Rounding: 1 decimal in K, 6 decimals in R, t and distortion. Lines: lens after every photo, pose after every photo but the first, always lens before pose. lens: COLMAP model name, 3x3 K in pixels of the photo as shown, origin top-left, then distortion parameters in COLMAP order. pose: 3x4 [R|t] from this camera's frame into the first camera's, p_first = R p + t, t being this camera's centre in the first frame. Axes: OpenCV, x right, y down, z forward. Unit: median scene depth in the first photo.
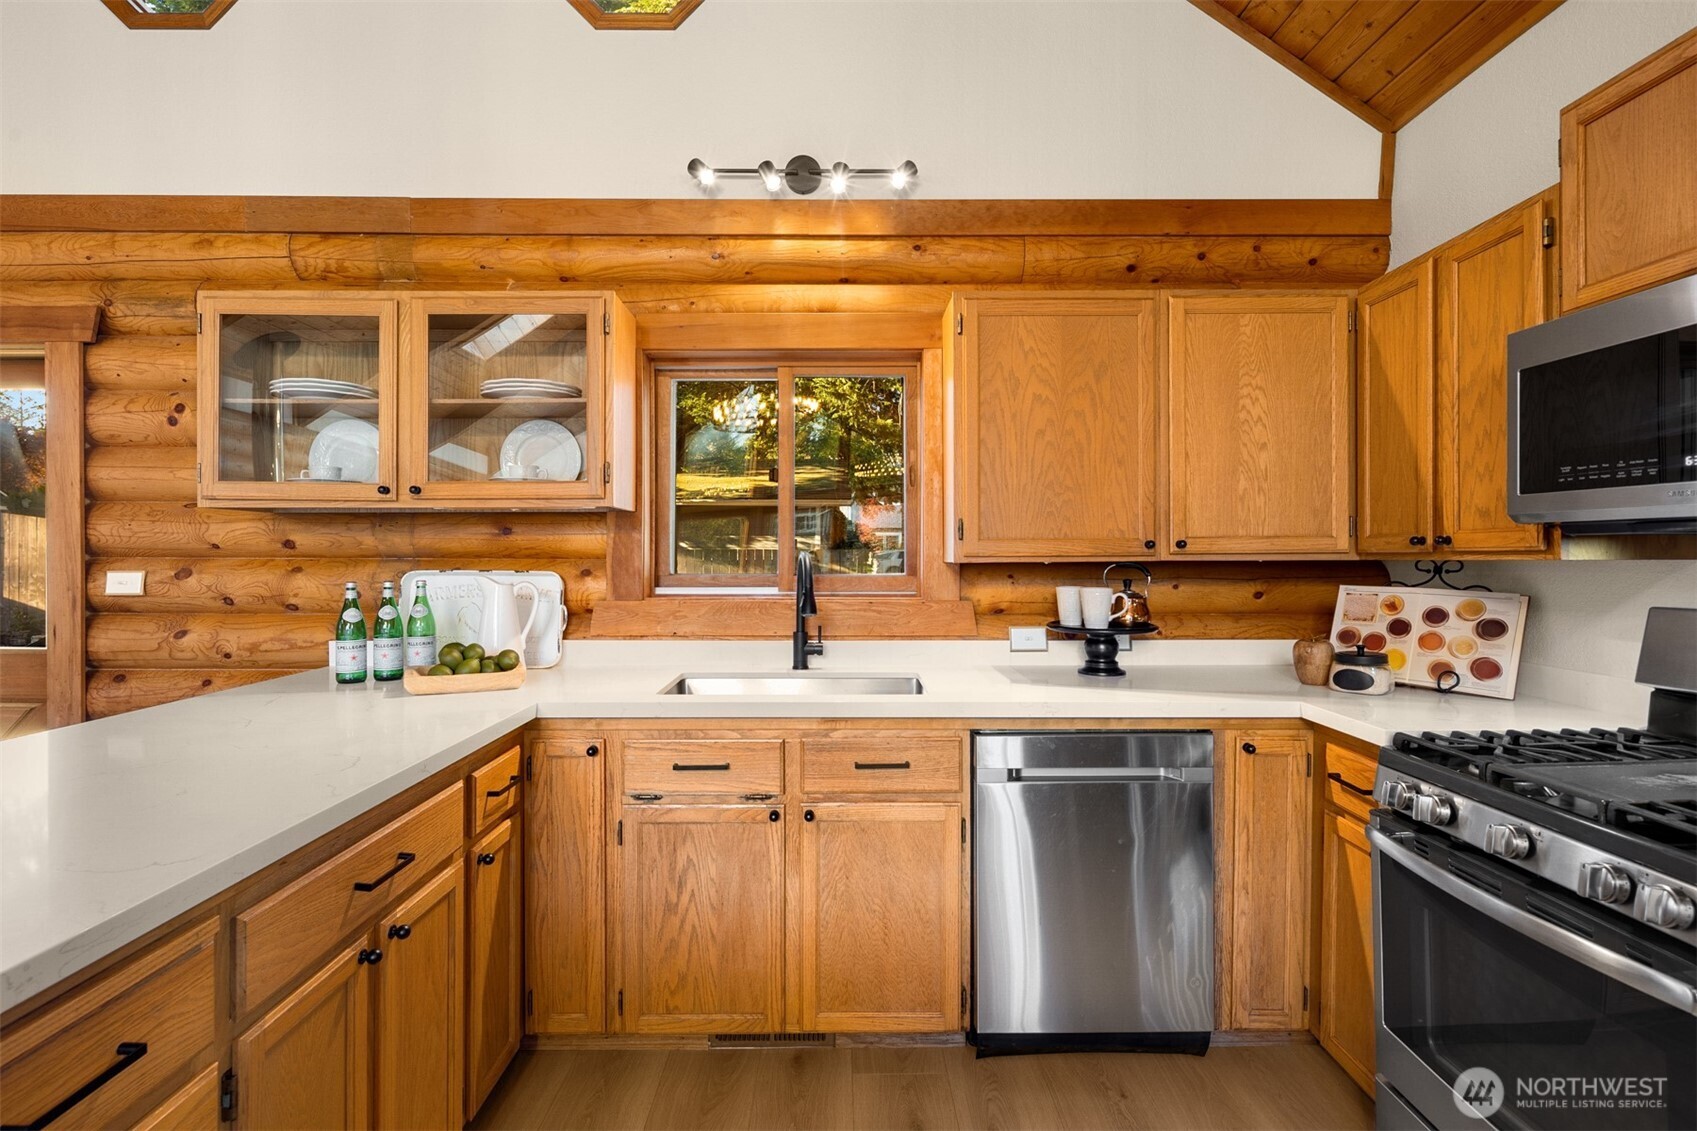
lens RADIAL K [[819.6, 0, 842.0], [0, 819.6, 556.0], [0, 0, 1]] dist [0.007554, -0.005296]
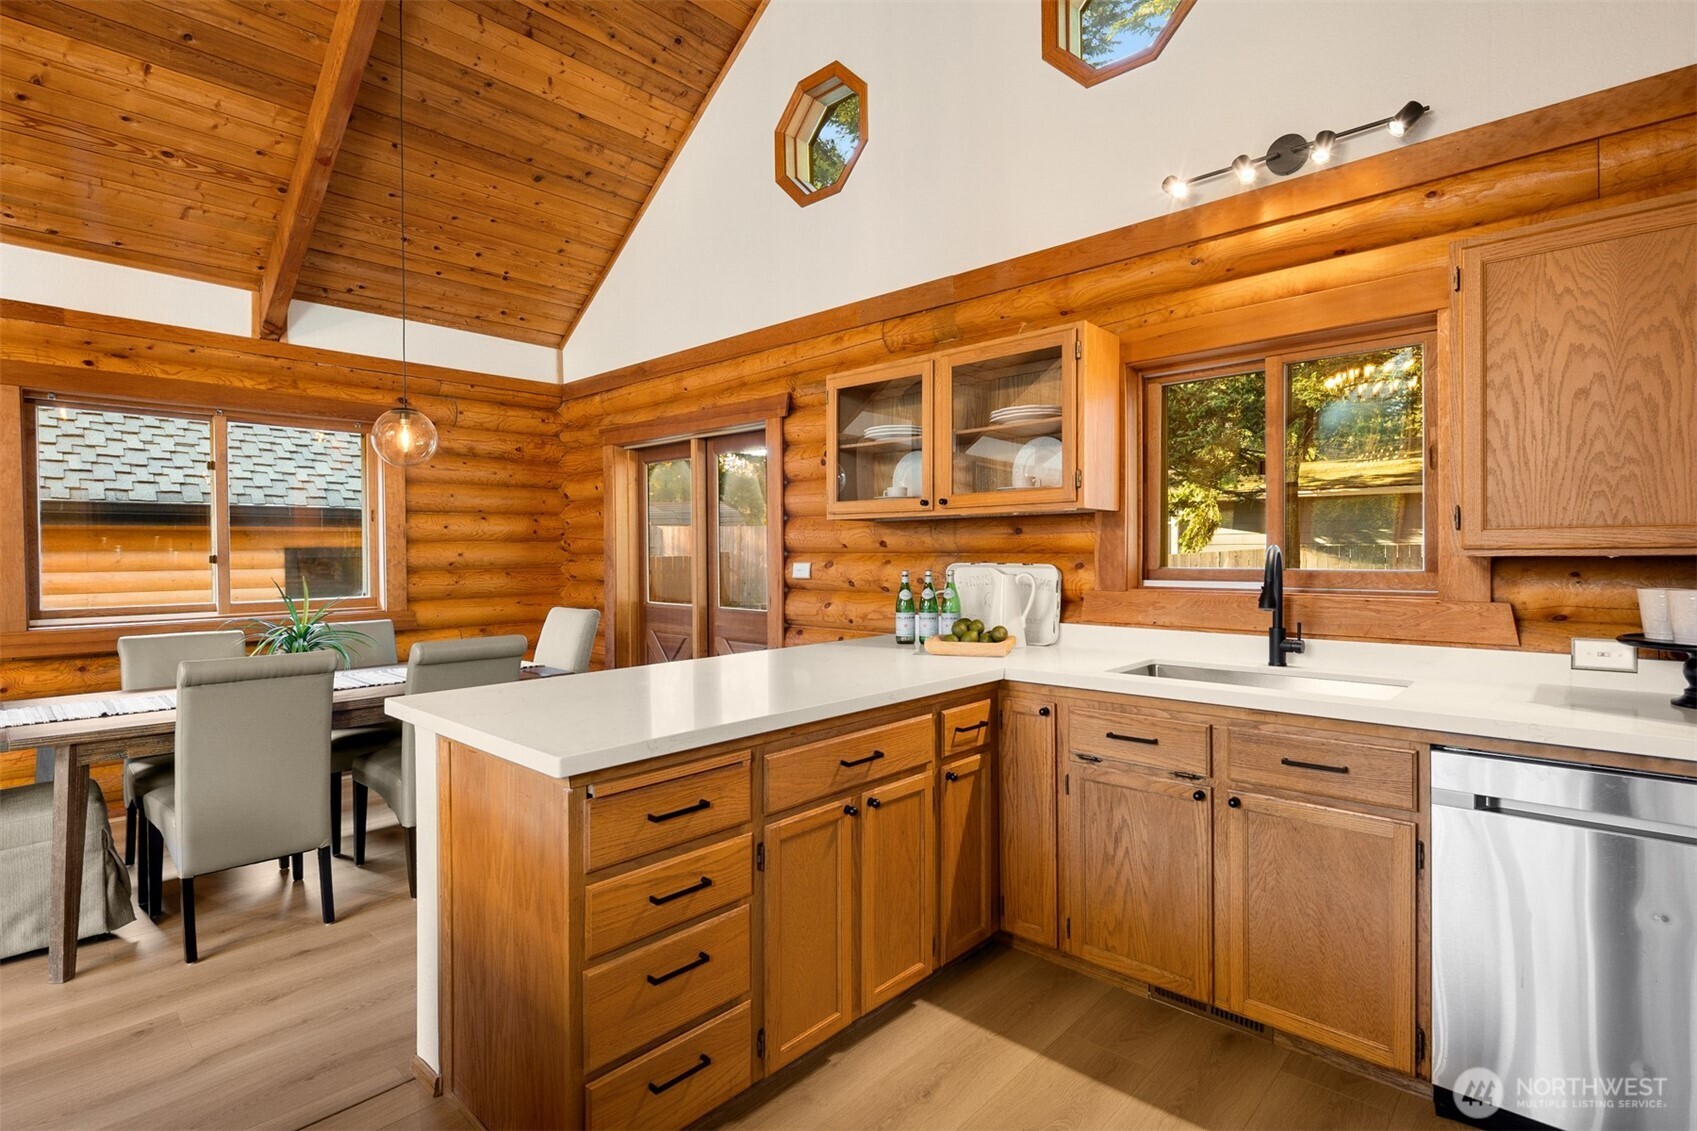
lens RADIAL K [[819.6, 0, 844.4], [0, 819.6, 558.7], [0, 0, 1]] dist [0.007554, -0.005296]
pose [[0.729067, 0.001146, -0.684442, 0.249438], [0.002828, 0.999985, 0.004686, 0.004386], [0.684437, -0.005352, 0.729053, -0.066916]]
